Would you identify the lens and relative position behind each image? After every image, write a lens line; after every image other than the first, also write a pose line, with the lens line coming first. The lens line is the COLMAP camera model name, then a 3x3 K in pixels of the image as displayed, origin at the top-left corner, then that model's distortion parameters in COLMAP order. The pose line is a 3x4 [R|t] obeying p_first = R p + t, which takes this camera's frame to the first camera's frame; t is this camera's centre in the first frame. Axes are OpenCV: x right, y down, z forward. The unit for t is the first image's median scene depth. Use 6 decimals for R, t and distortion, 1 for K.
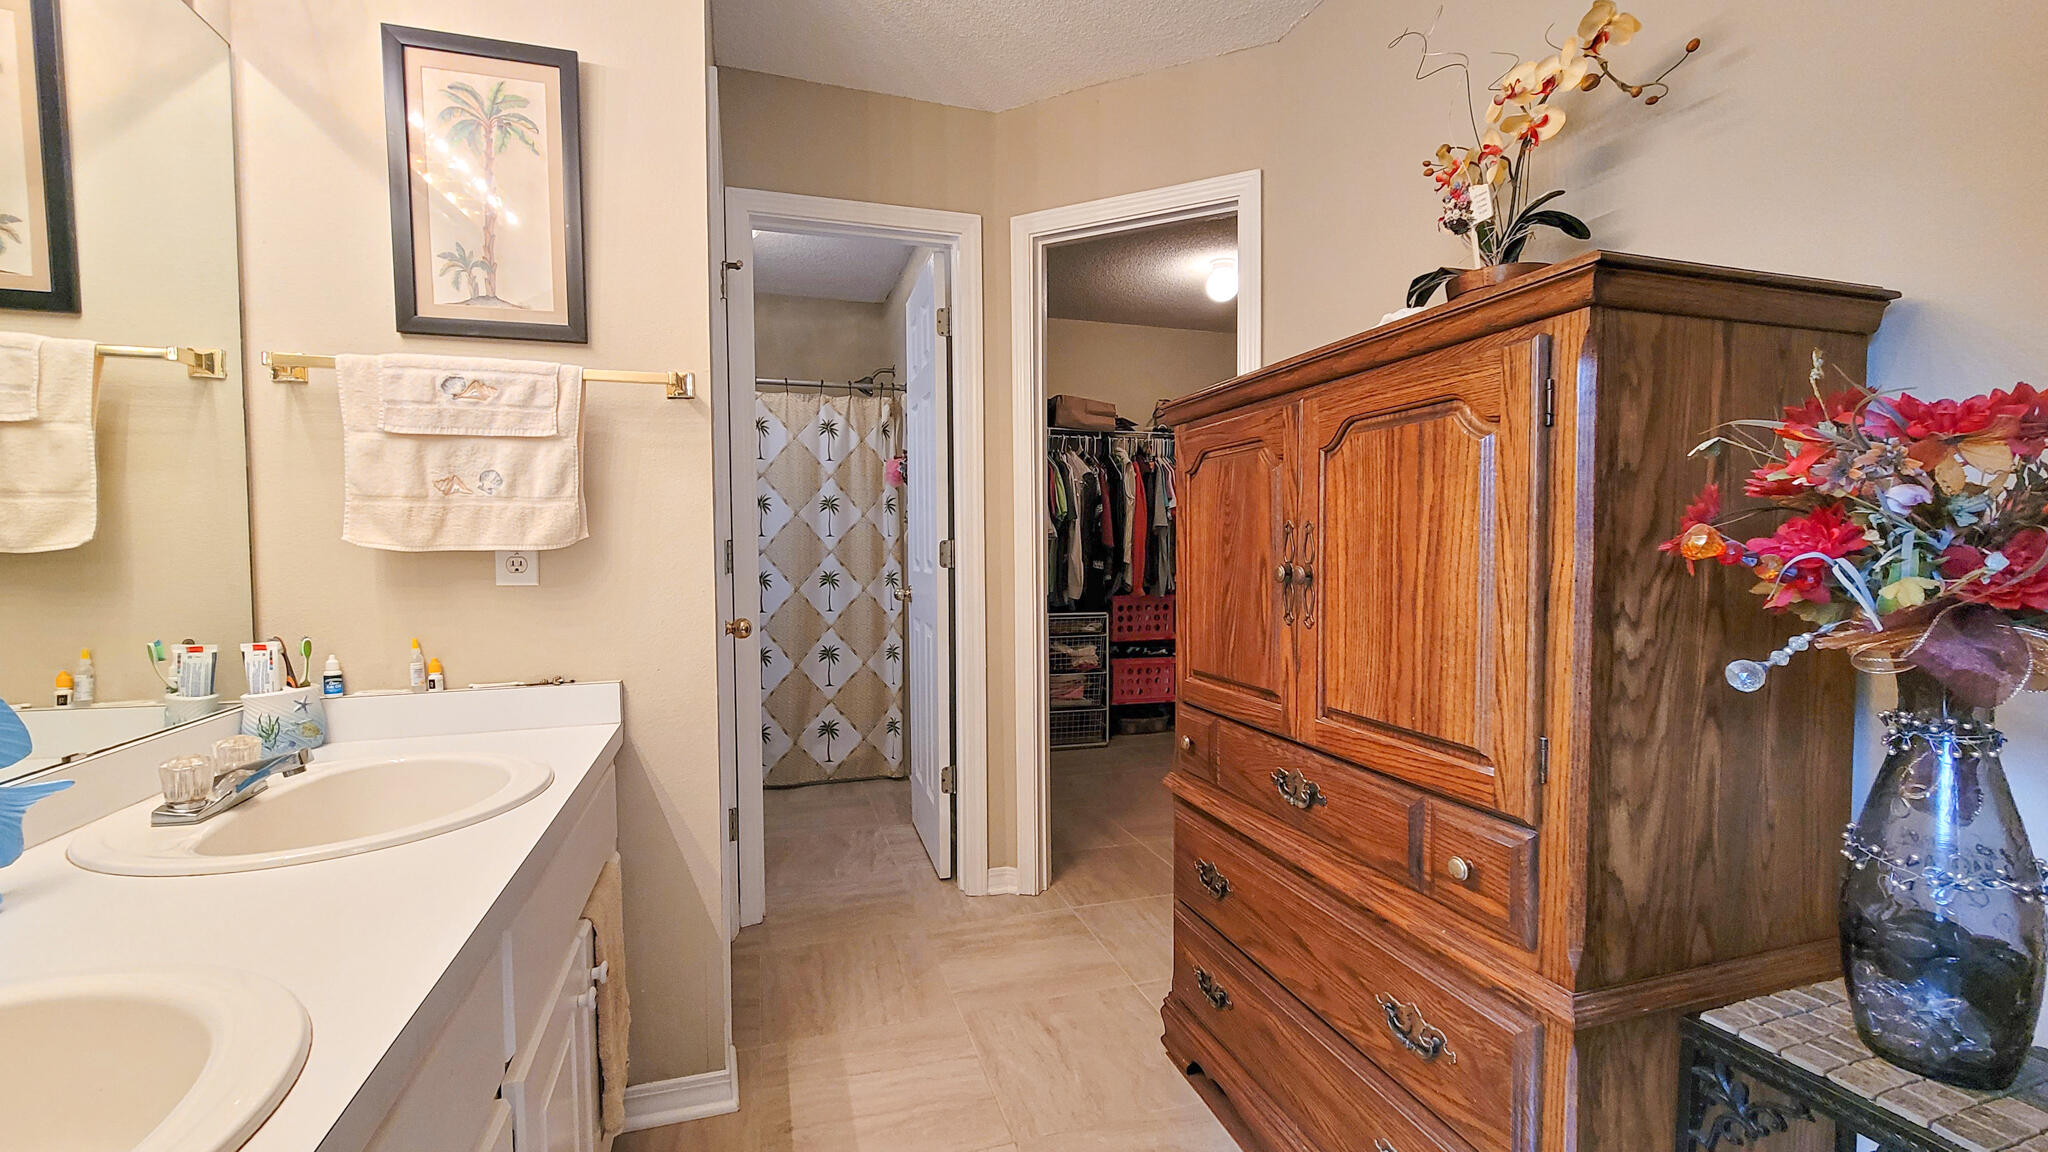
lens RADIAL K [[855.7, 0, 1017.6], [0, 855.7, 579.6], [0, 0, 1]] dist [-0.000401, -0.000625]
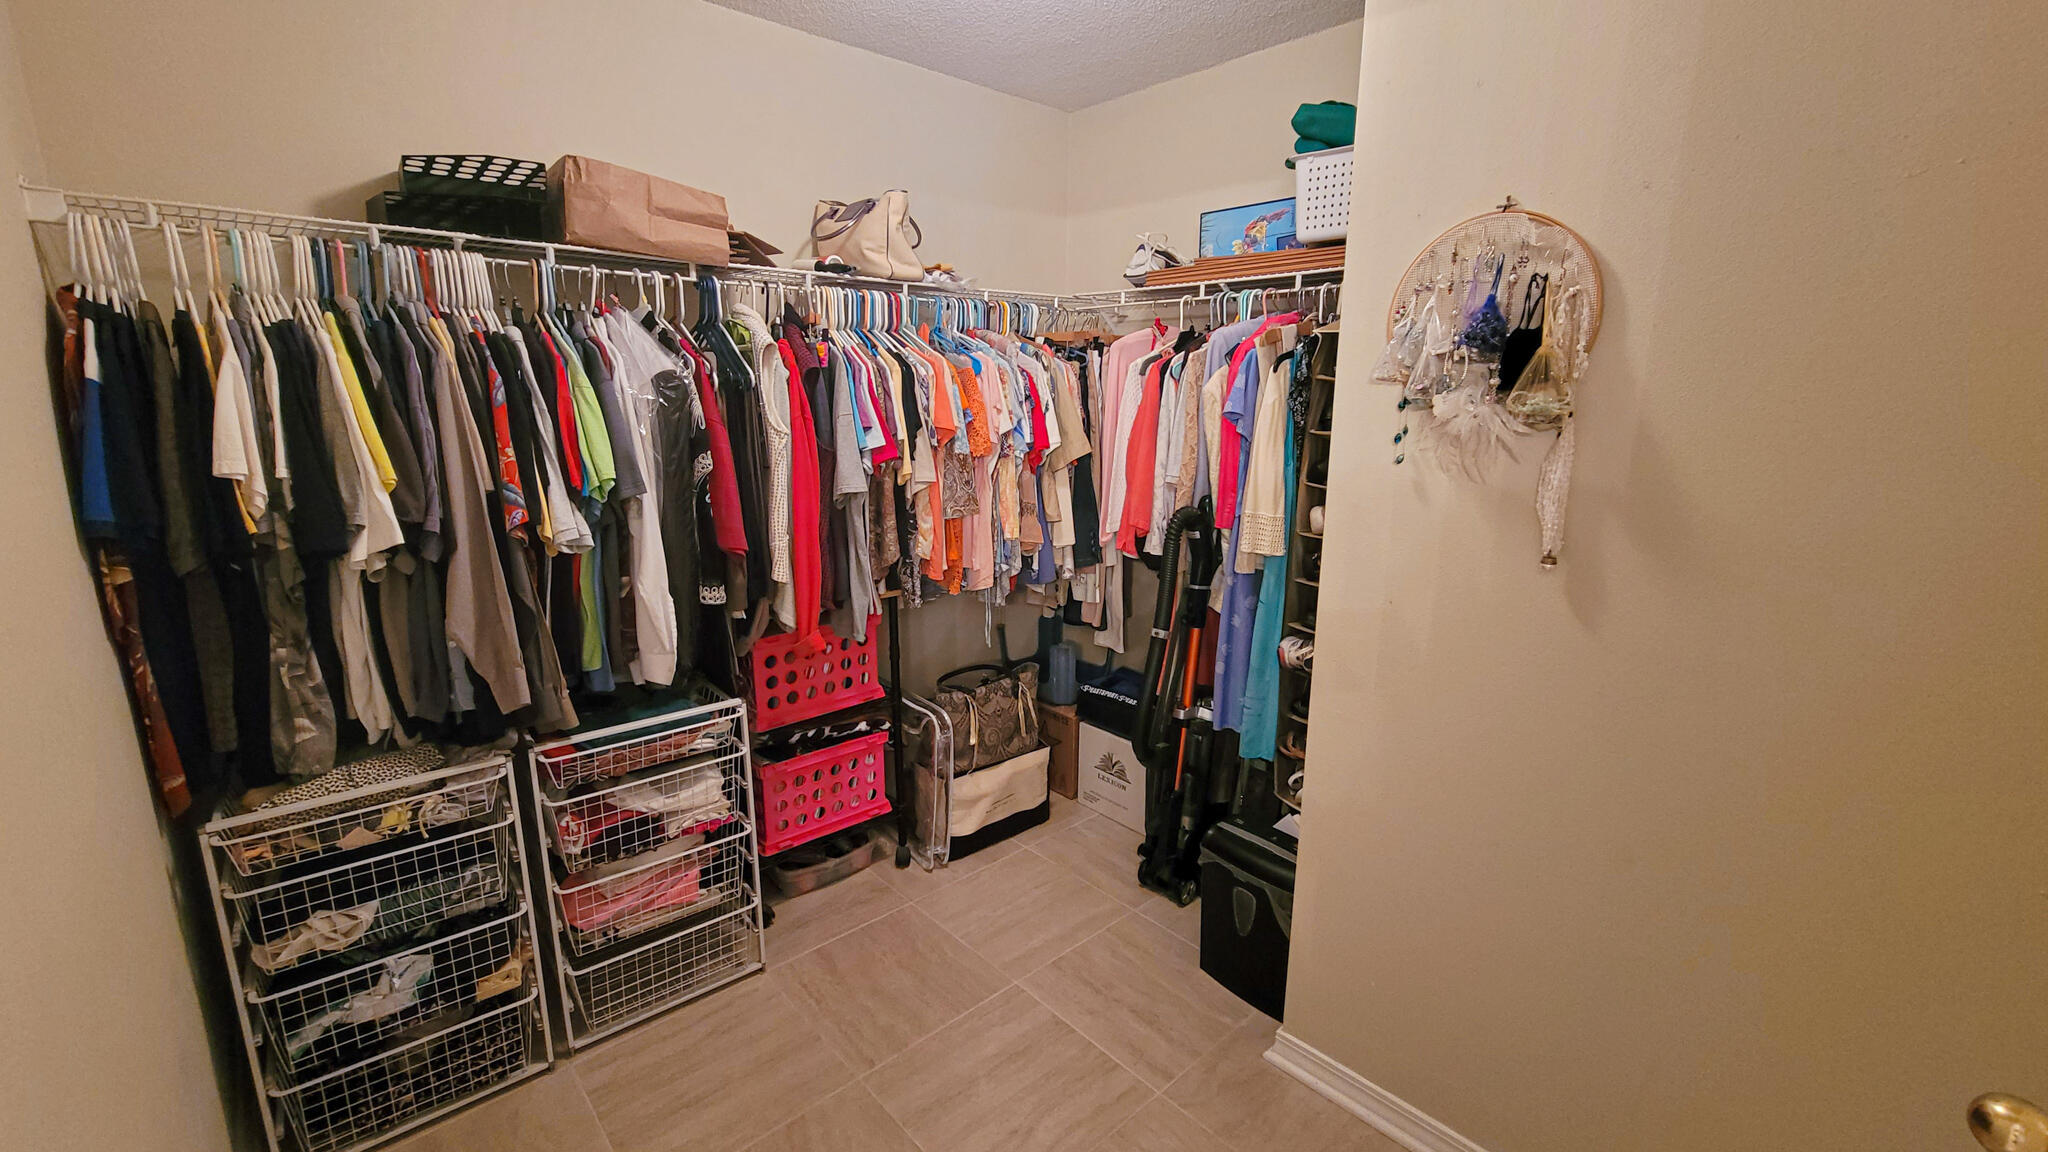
lens RADIAL K [[855.7, 0, 1017.6], [0, 855.7, 579.6], [0, 0, 1]] dist [-0.000401, -0.000625]
pose [[0.909500, -0.089548, 0.405945, 0.058770], [0.016911, 0.983685, 0.179104, -0.094644], [-0.415360, -0.156030, 0.896176, 0.543885]]
